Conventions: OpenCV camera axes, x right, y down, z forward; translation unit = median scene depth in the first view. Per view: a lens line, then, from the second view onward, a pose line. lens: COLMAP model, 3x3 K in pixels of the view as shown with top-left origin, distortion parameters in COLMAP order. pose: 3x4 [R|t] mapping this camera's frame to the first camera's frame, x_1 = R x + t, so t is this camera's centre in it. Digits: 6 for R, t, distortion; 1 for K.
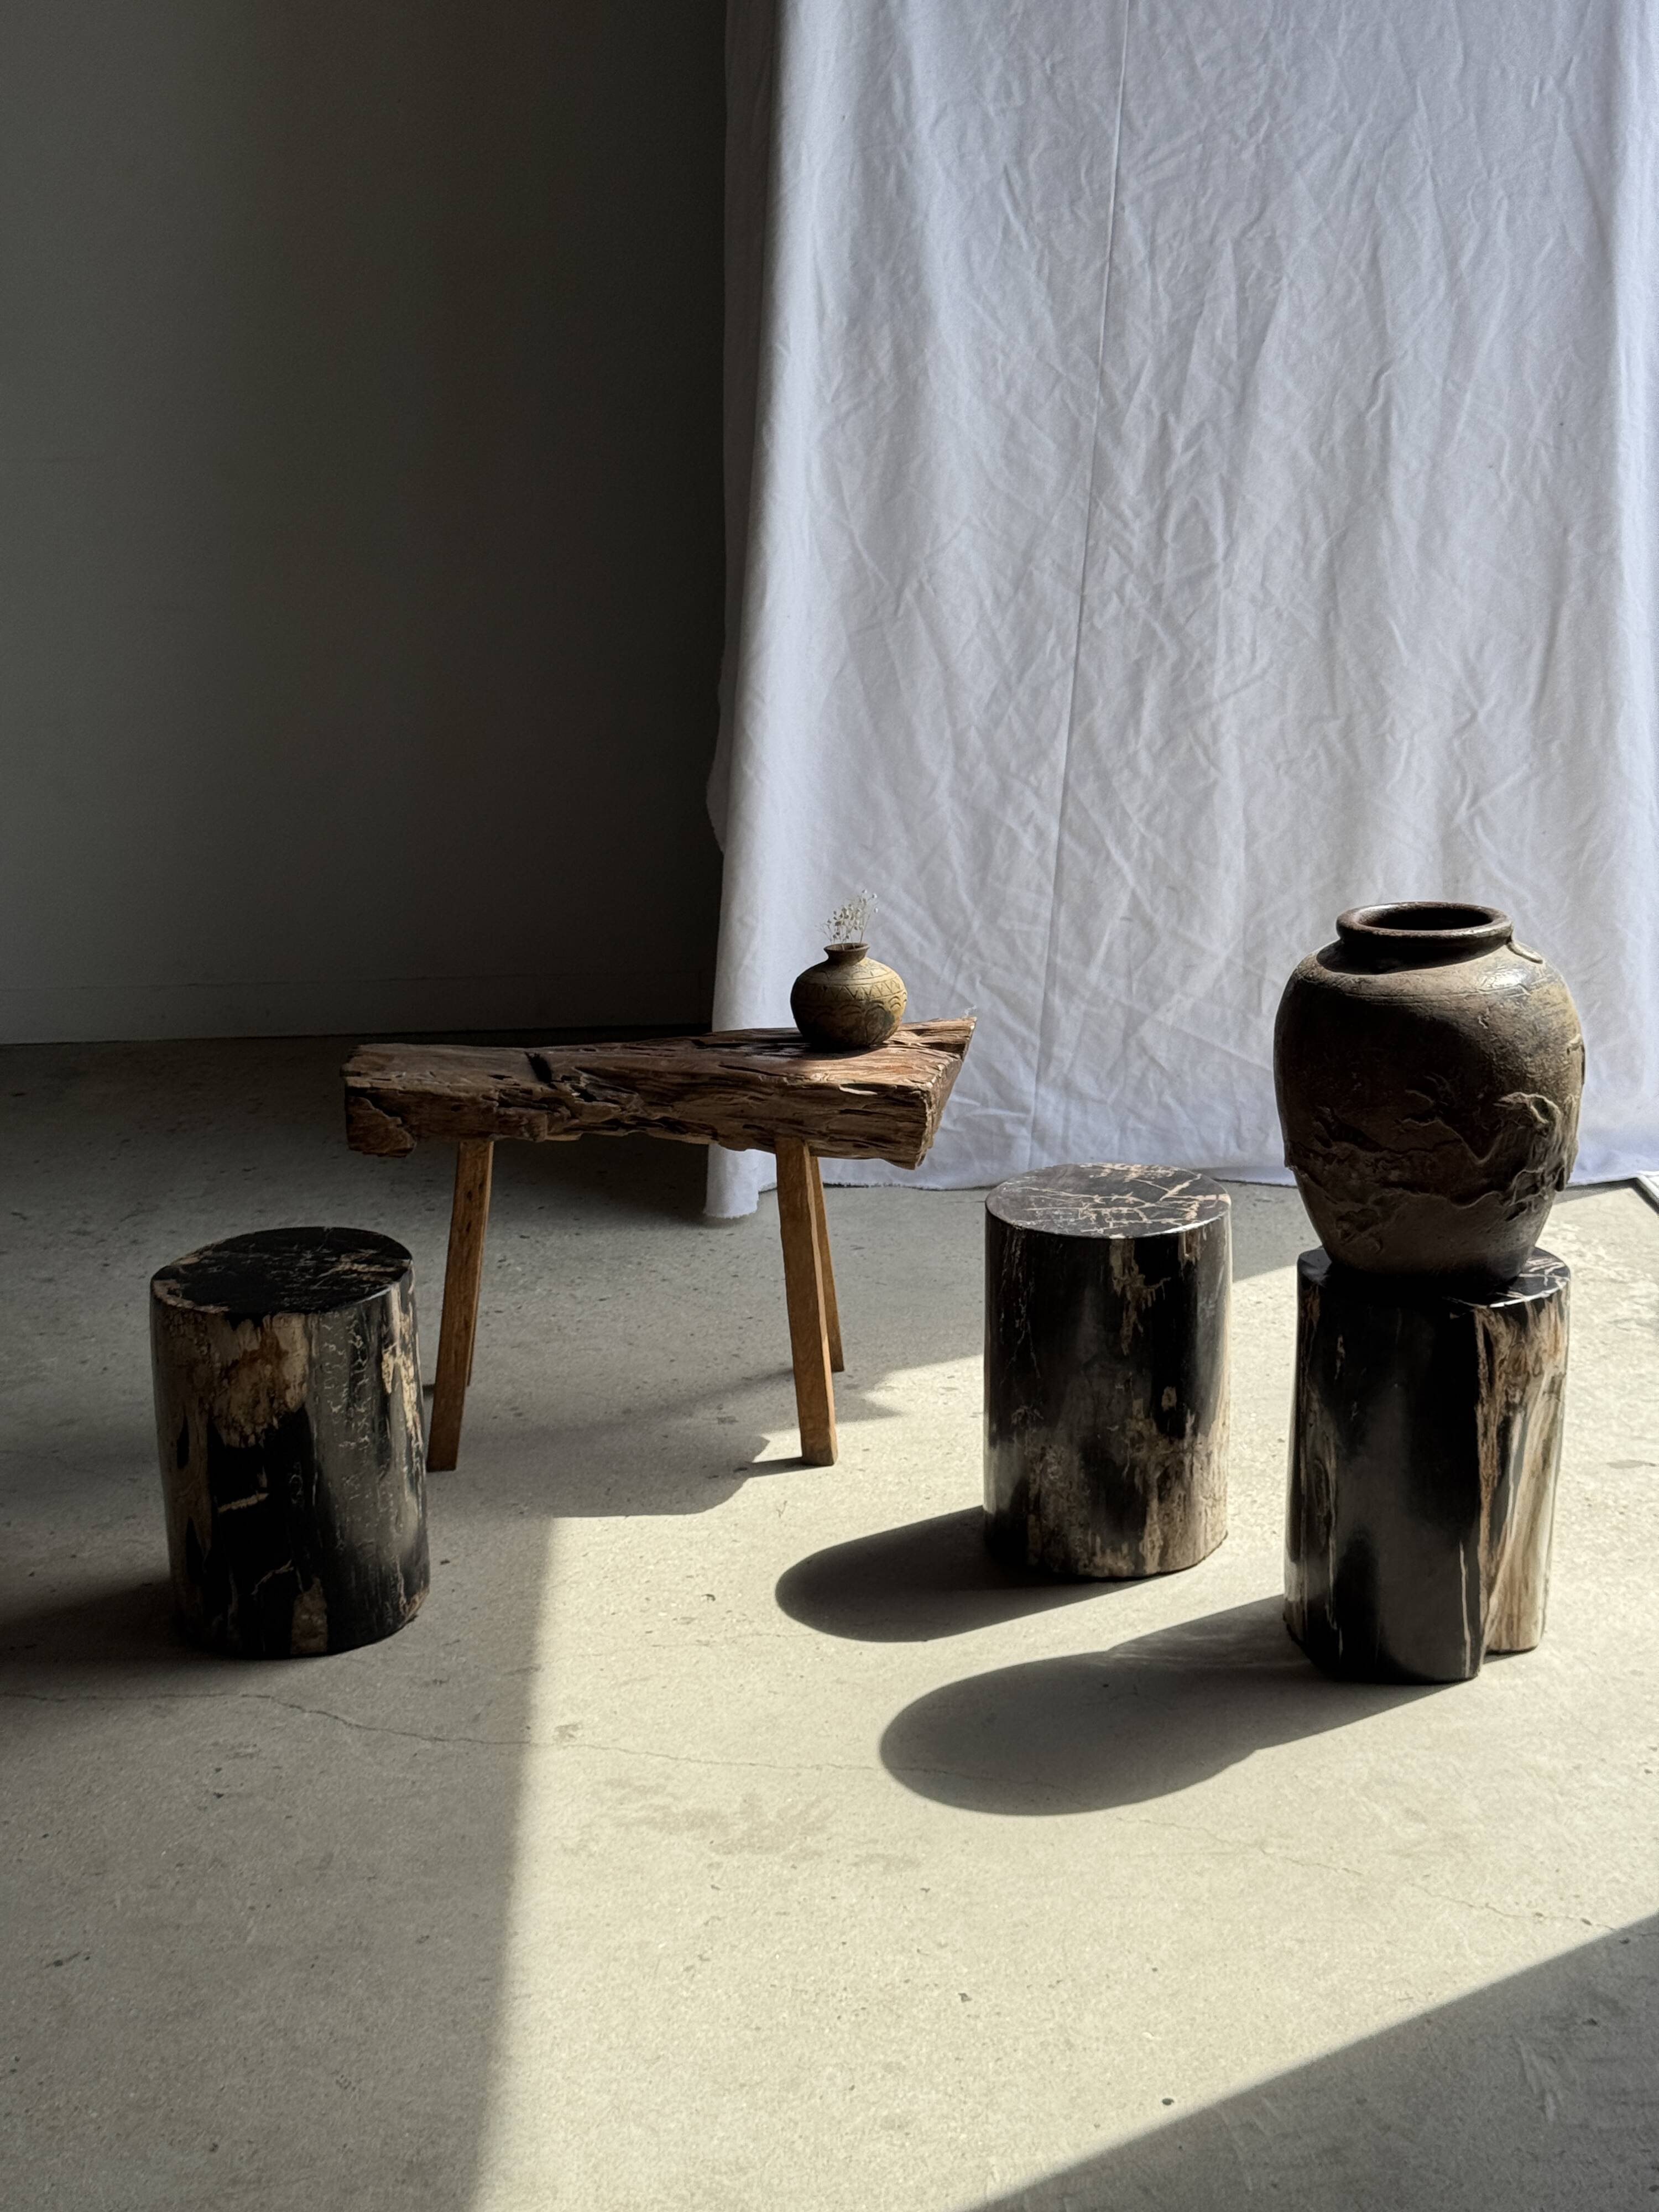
lens RADIAL K [[3152.8, 0, 828.0], [0, 3152.8, 1090.1], [0, 0, 1]] dist [0.180986, -0.428270]
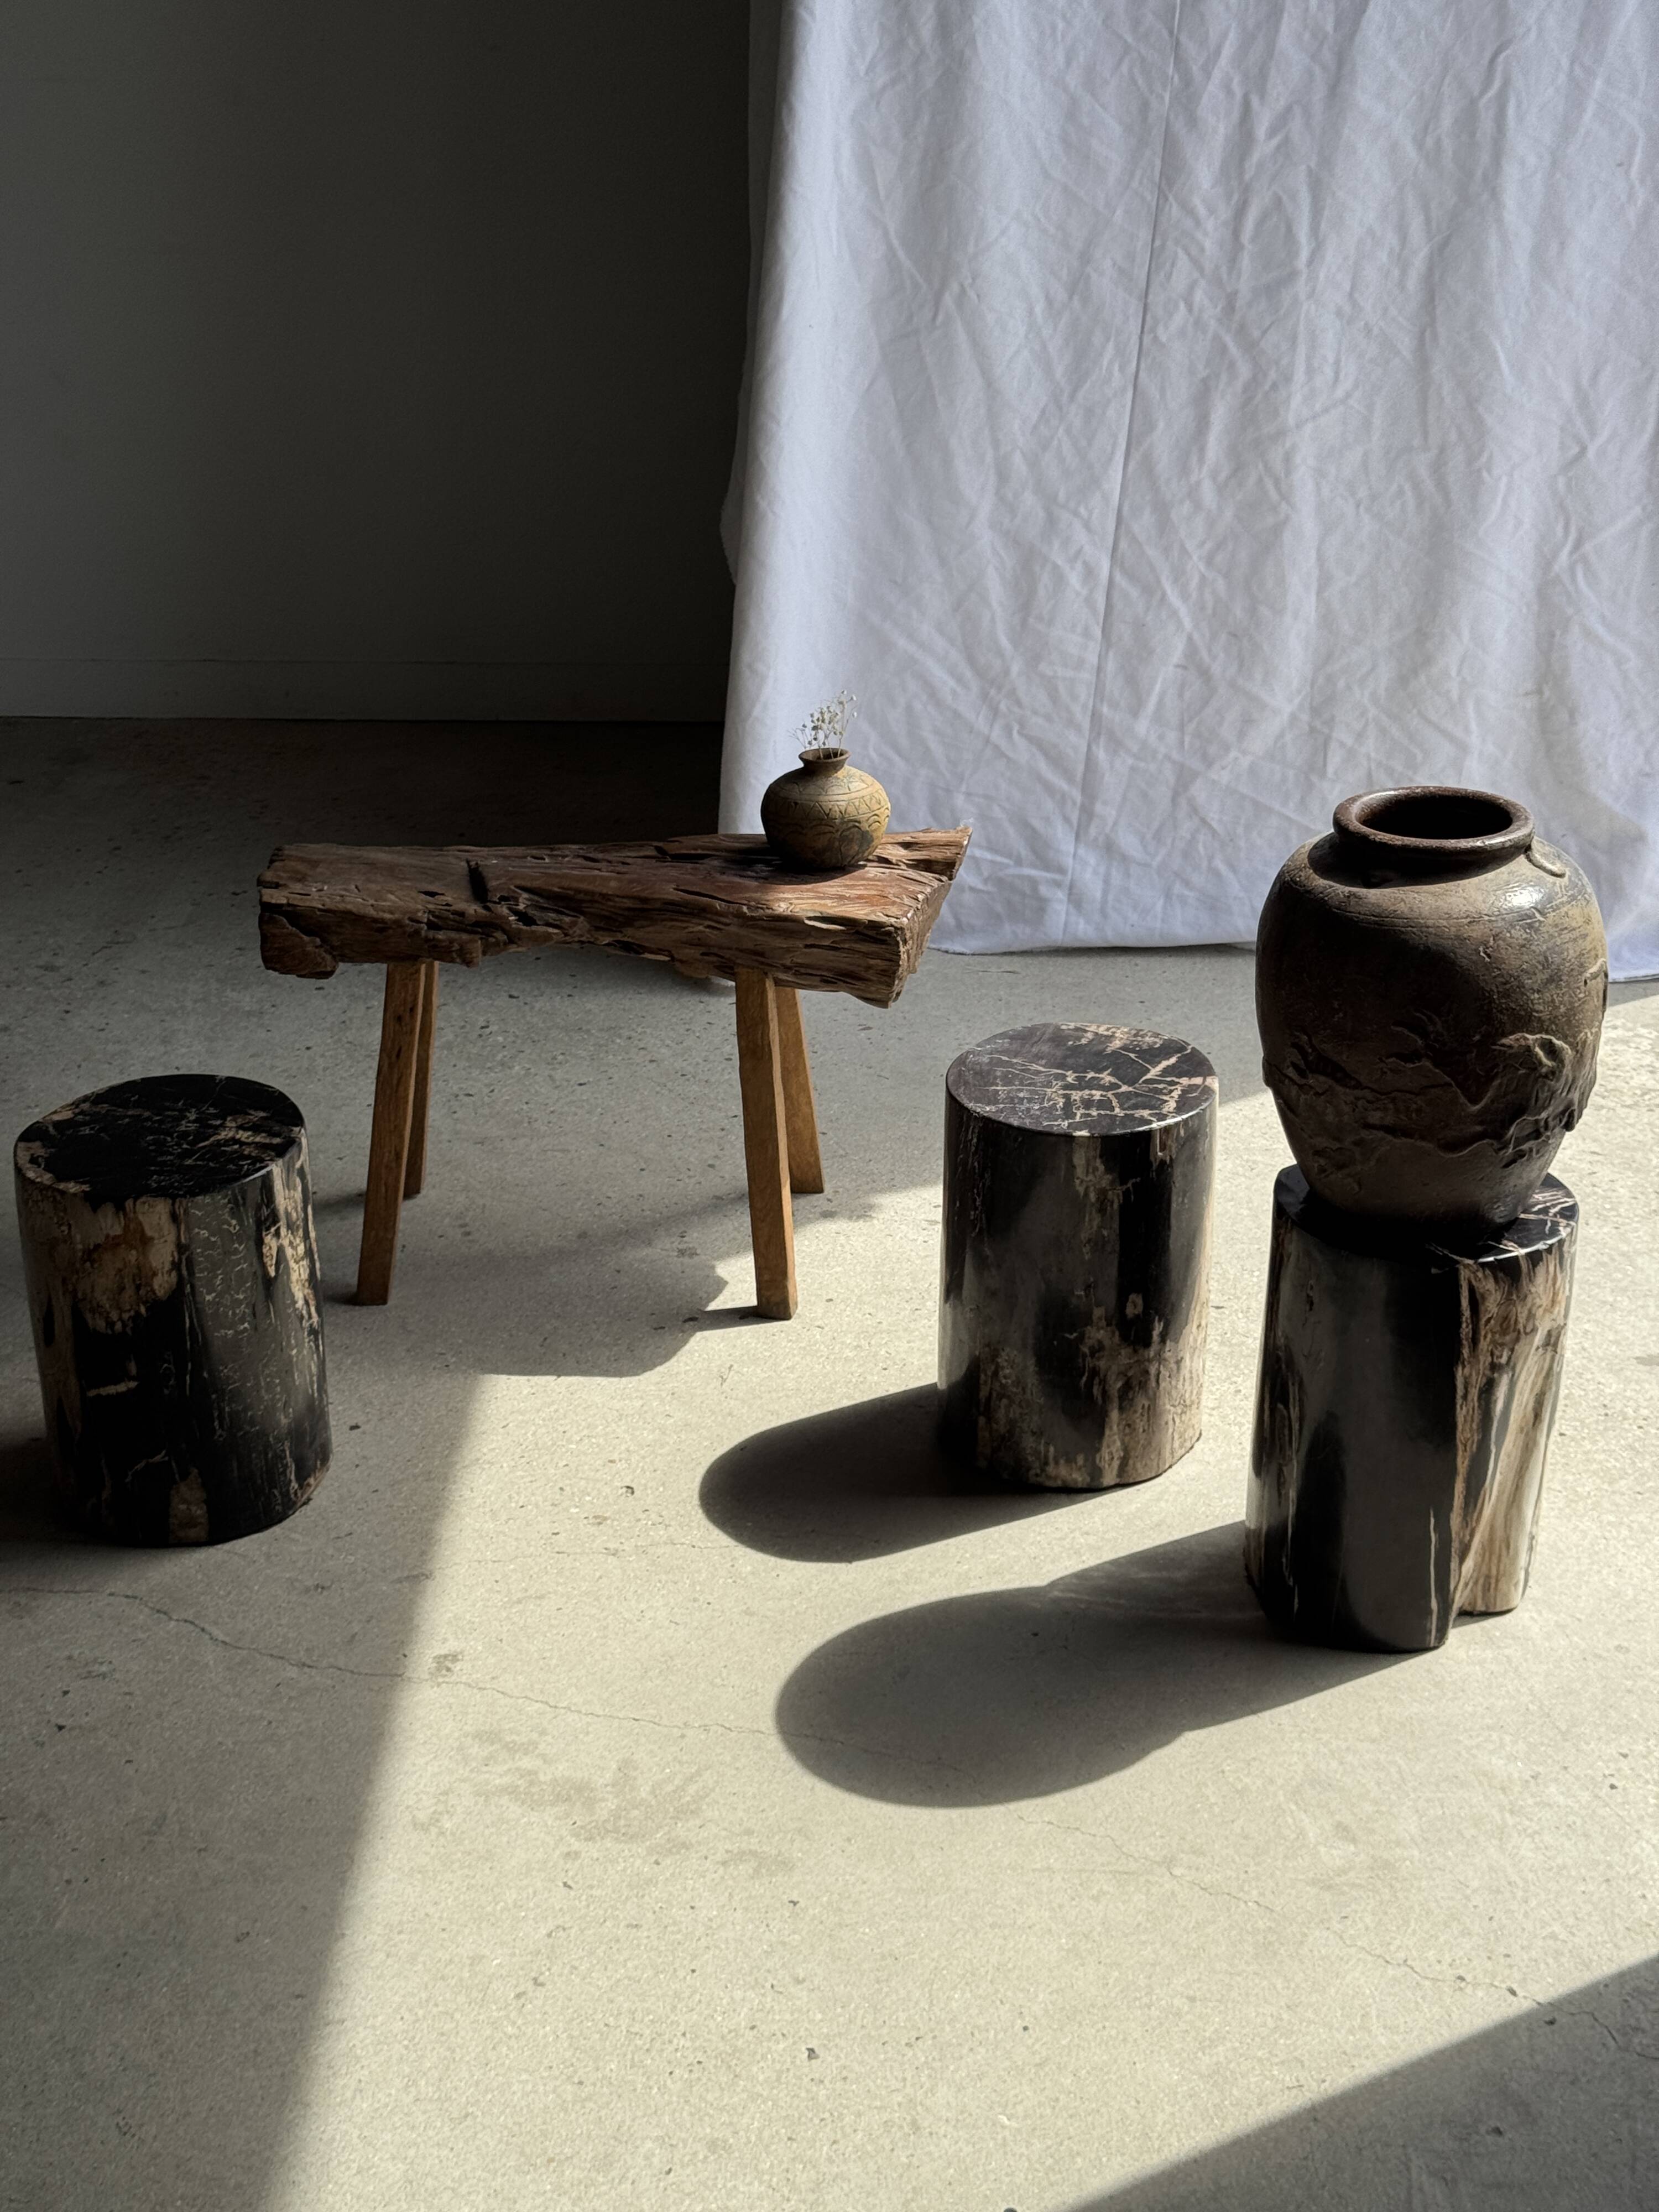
lens RADIAL K [[3150.9, 0, 838.9], [0, 3150.9, 1103.4], [0, 0, 1]] dist [0.190050, -0.460664]
pose [[0.997859, 0.040640, -0.051246, 0.051238], [-0.032003, 0.986708, 0.159323, -0.077162], [0.057039, -0.157341, 0.985896, 0.084604]]
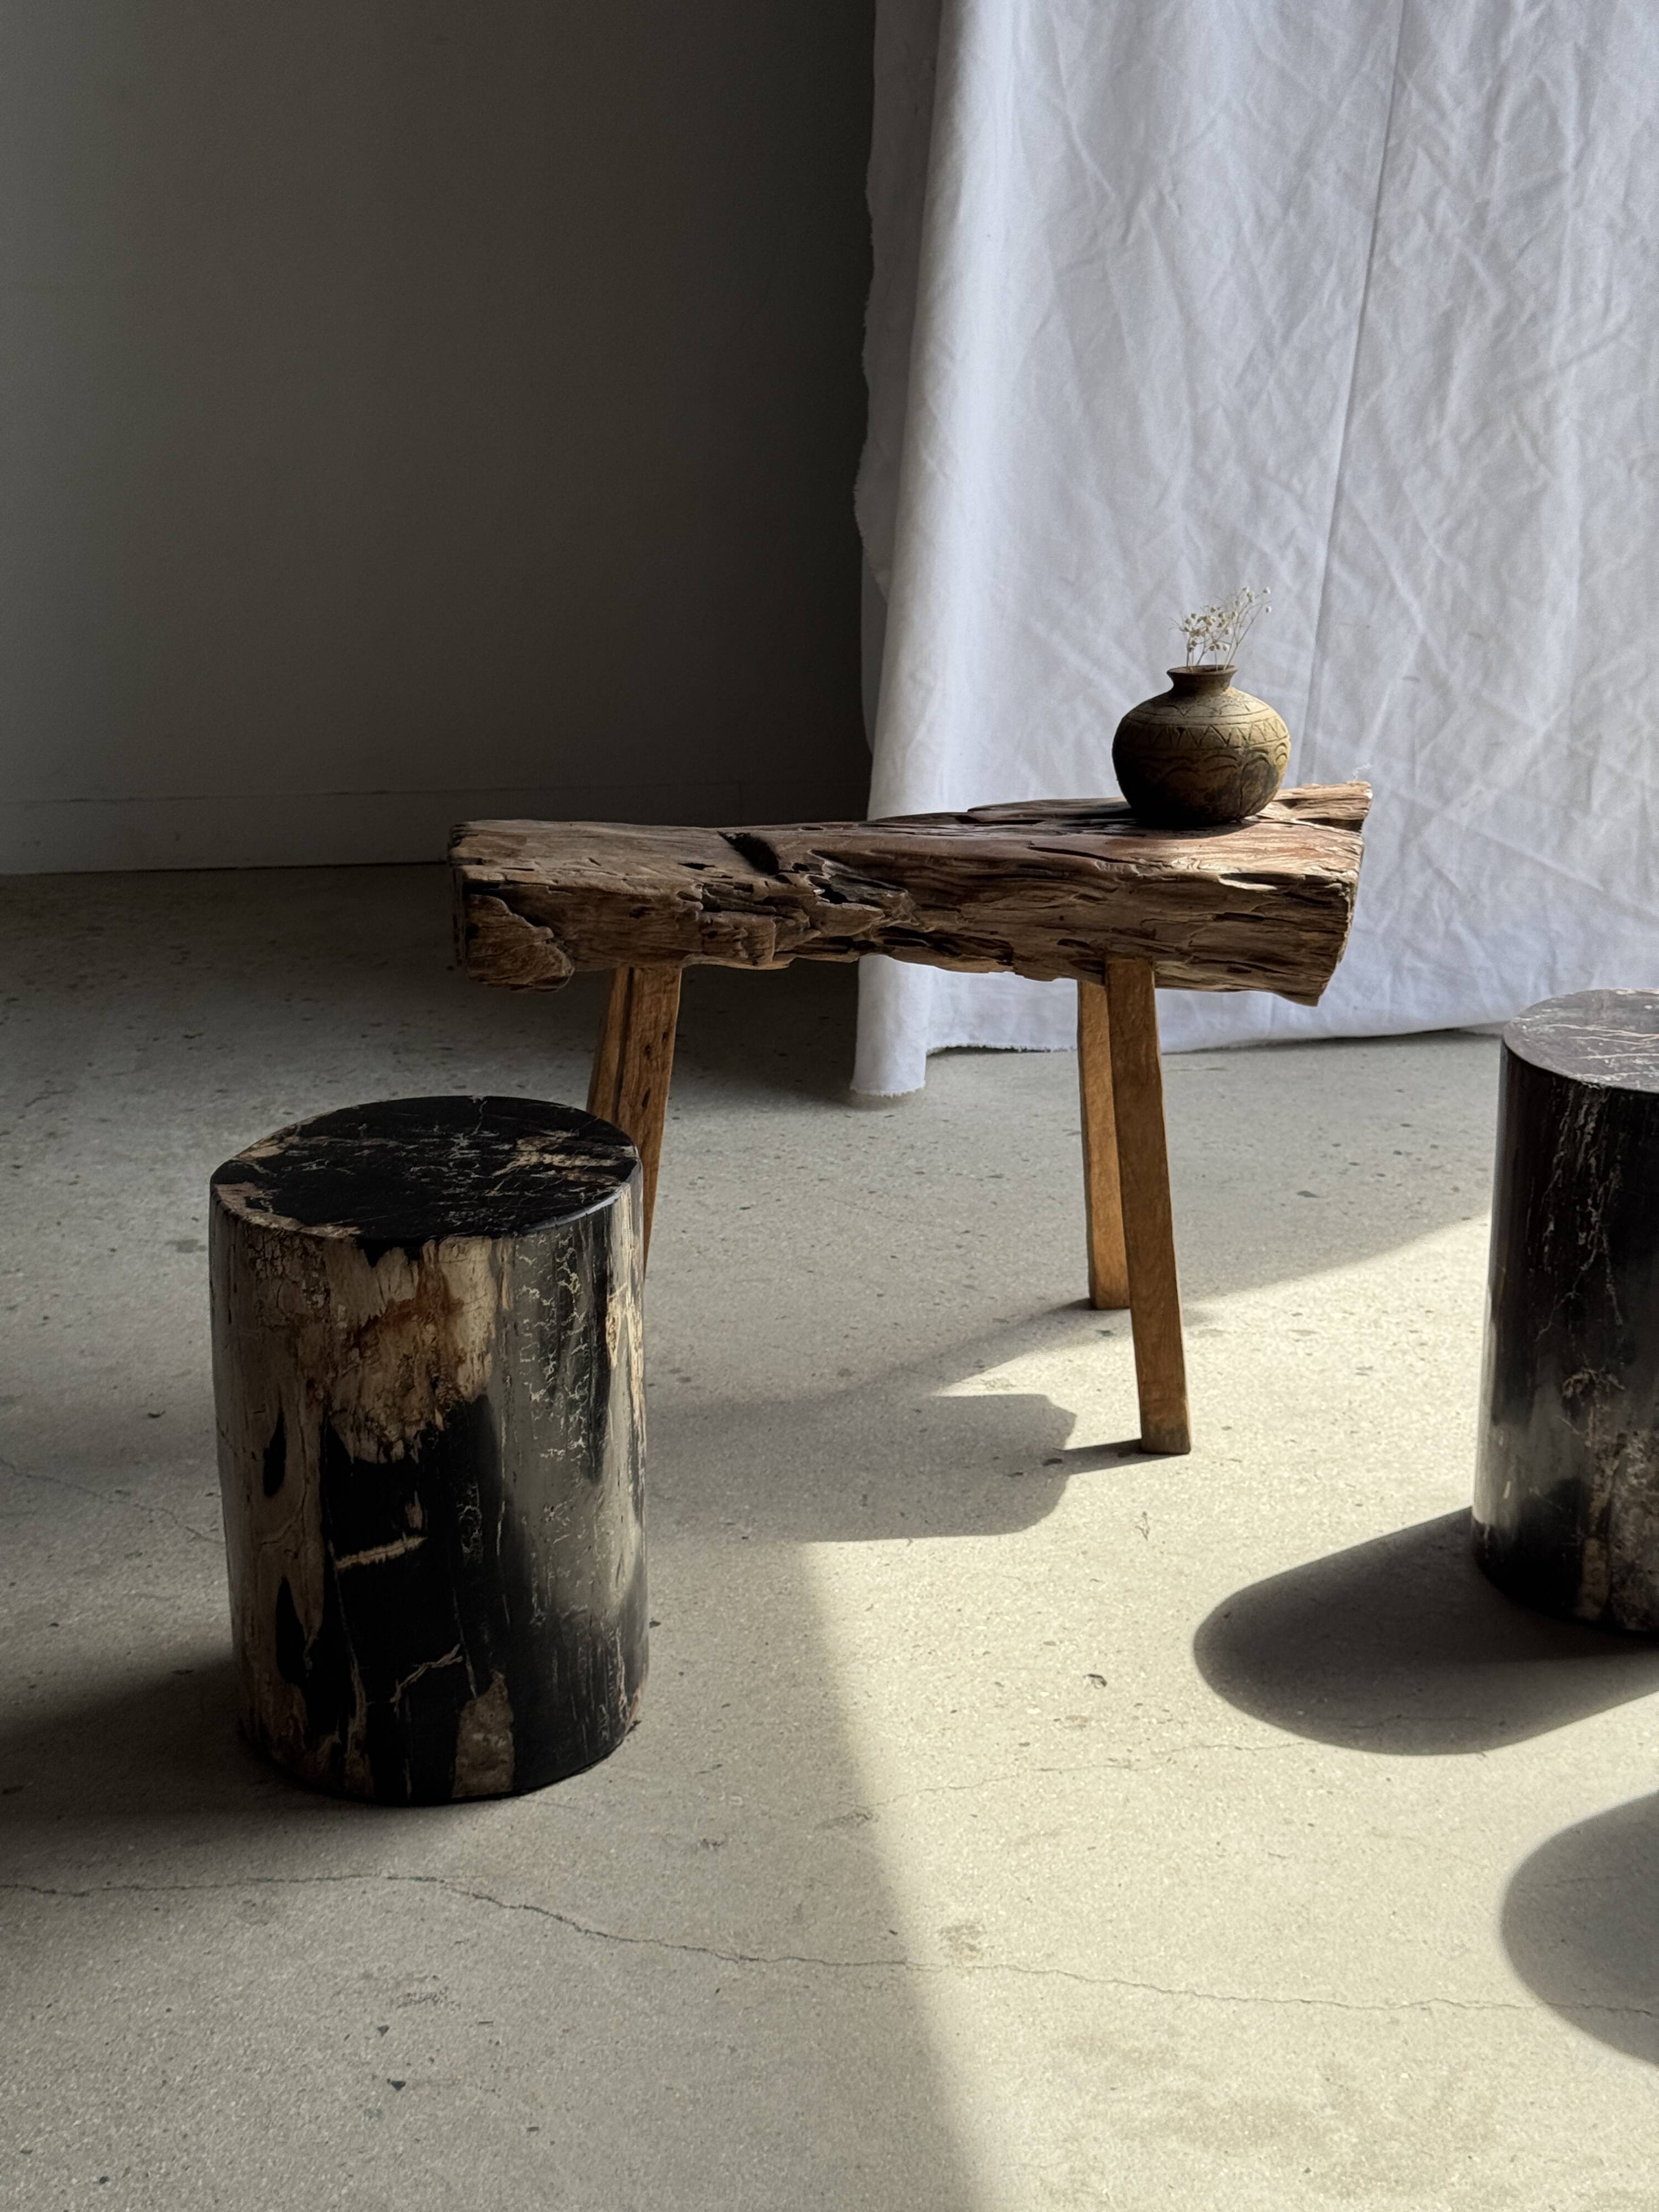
lens RADIAL K [[3155.6, 0, 817.4], [0, 3155.6, 1101.6], [0, 0, 1]] dist [0.198960, -0.416362]
pose [[0.996898, -0.009875, 0.078084, -0.107900], [0.007187, 0.999374, 0.034628, 0.017956], [-0.078378, -0.033959, 0.996345, 0.291685]]
